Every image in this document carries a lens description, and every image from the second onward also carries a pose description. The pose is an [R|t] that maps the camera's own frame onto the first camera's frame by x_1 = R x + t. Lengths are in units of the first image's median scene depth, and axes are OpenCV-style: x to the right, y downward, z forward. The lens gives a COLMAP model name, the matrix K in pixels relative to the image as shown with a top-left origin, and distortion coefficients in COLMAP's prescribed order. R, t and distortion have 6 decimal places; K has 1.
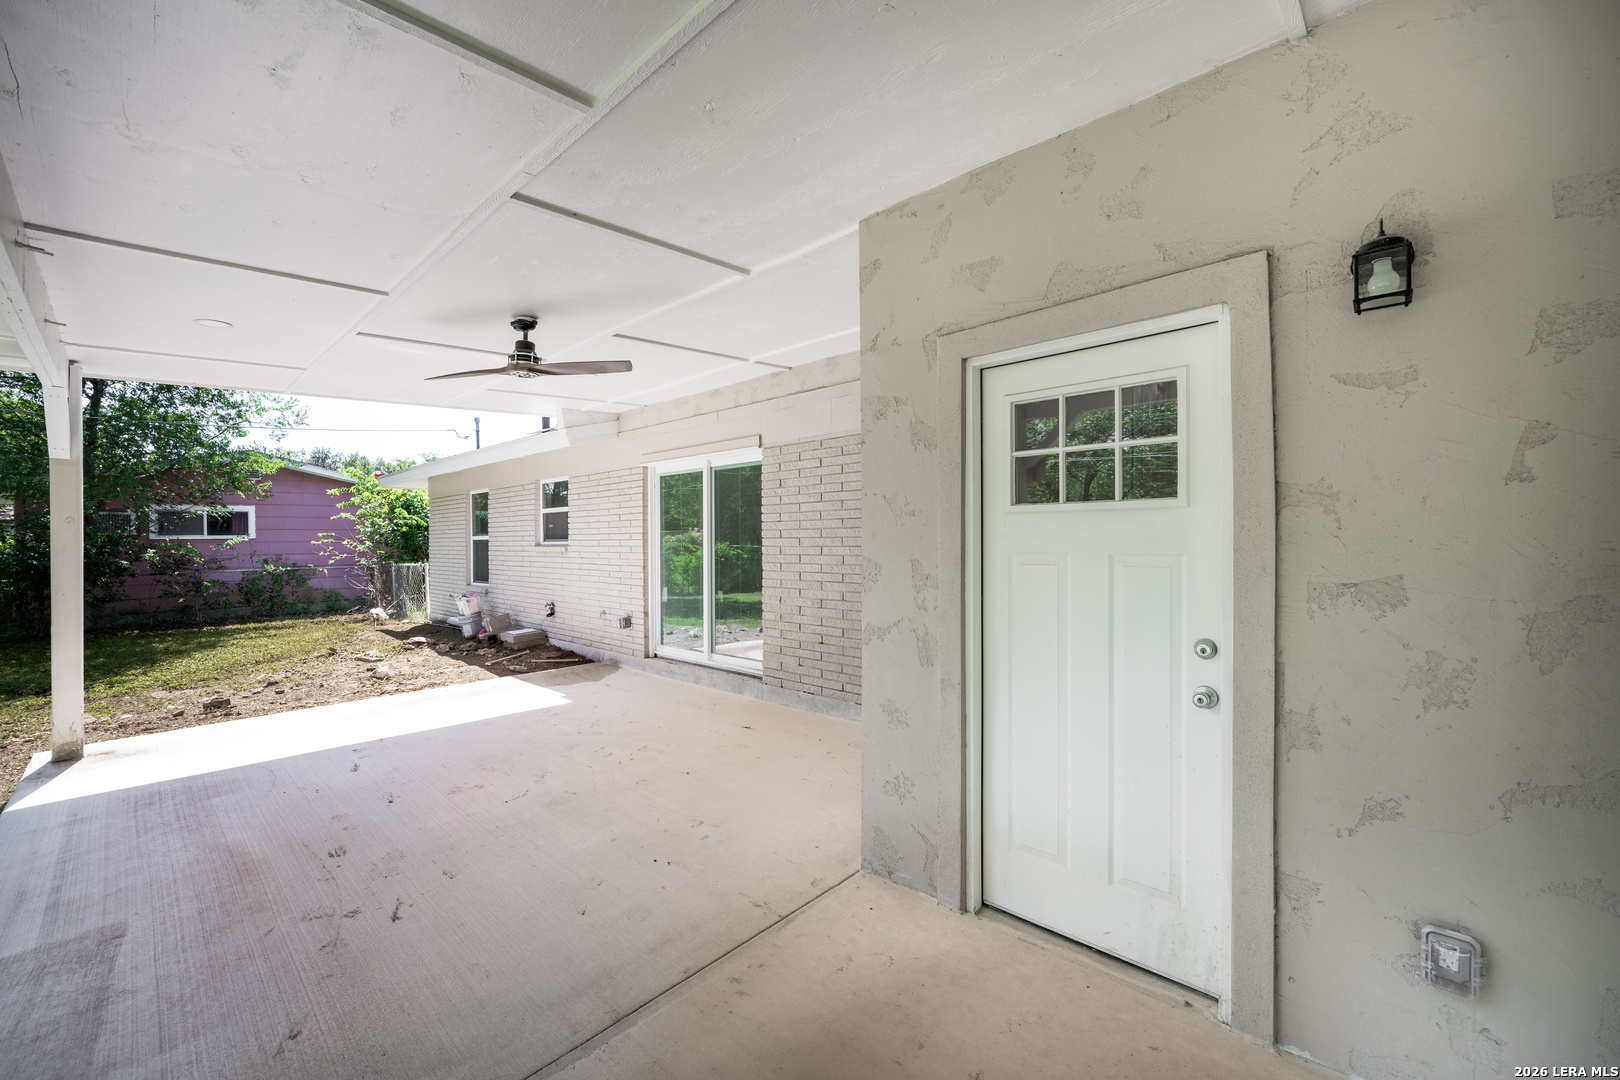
lens RADIAL K [[631.0, 0, 805.8], [0, 631.0, 547.0], [0, 0, 1]] dist [-0.022174, 0.004788]
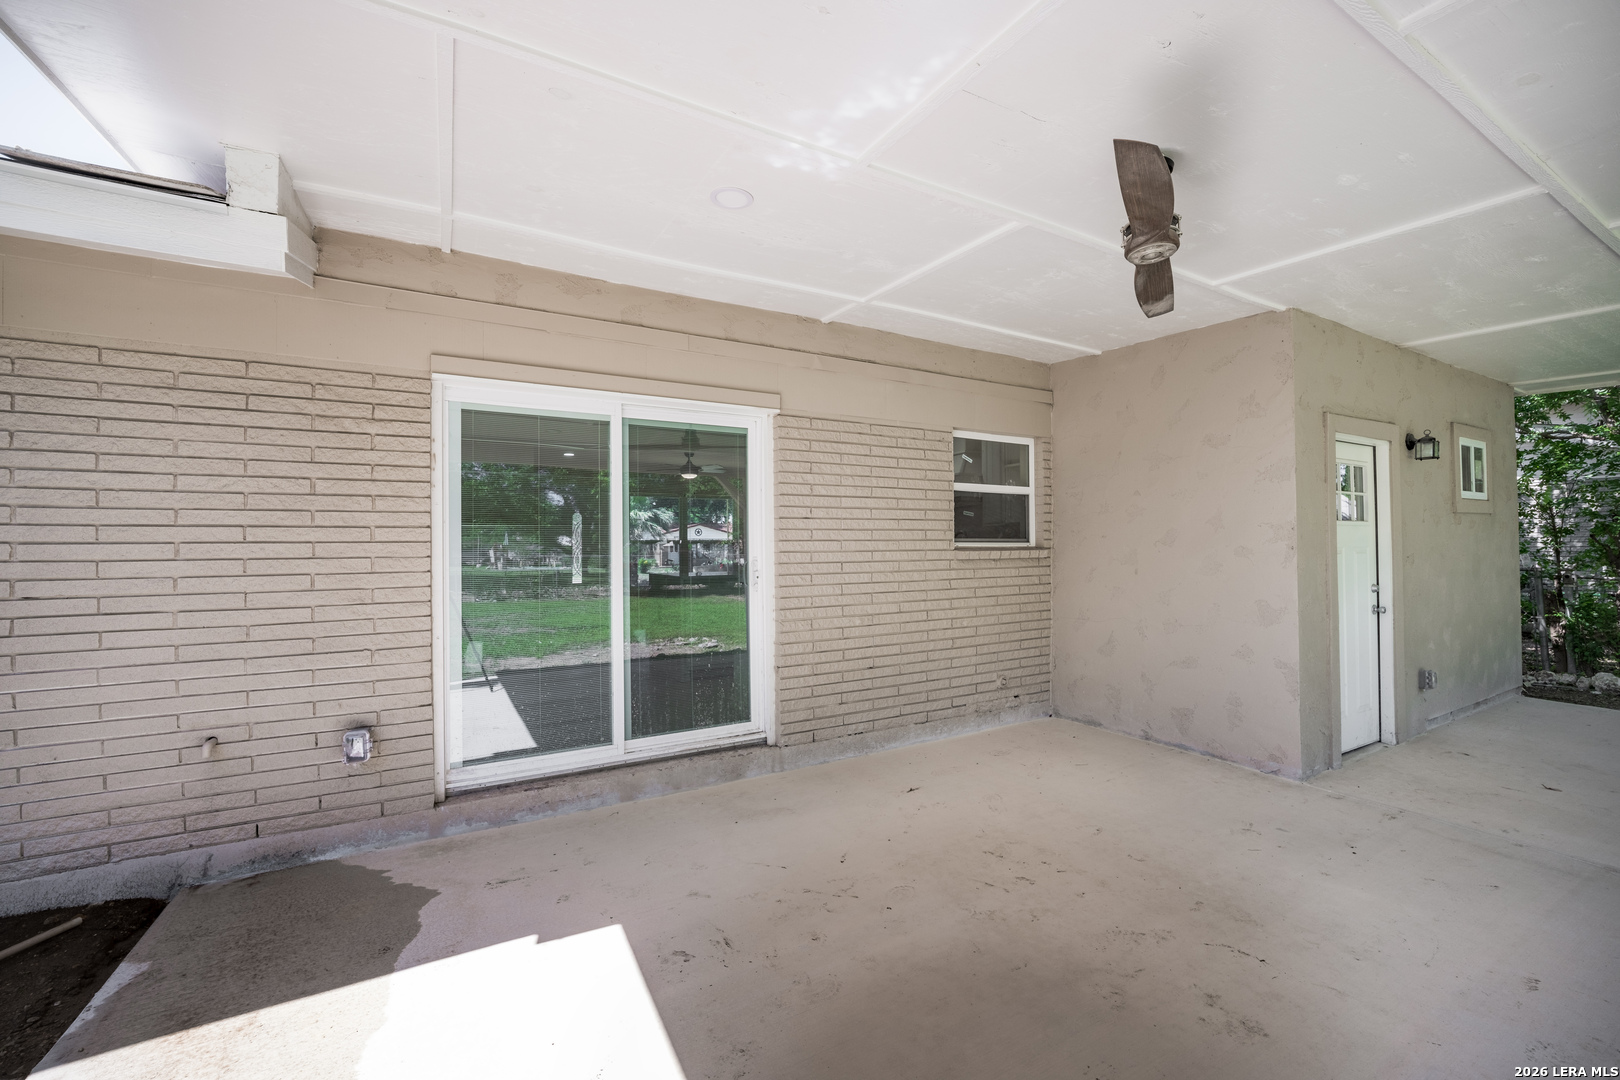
lens RADIAL K [[650.1, 0, 808.5], [0, 650.1, 542.1], [0, 0, 1]] dist [-0.023527, 0.005541]
pose [[0.318642, 0.002064, 0.947873, -0.695698], [0.009285, 0.999943, -0.005298, -0.008081], [-0.947830, 0.010489, 0.318605, 0.689076]]
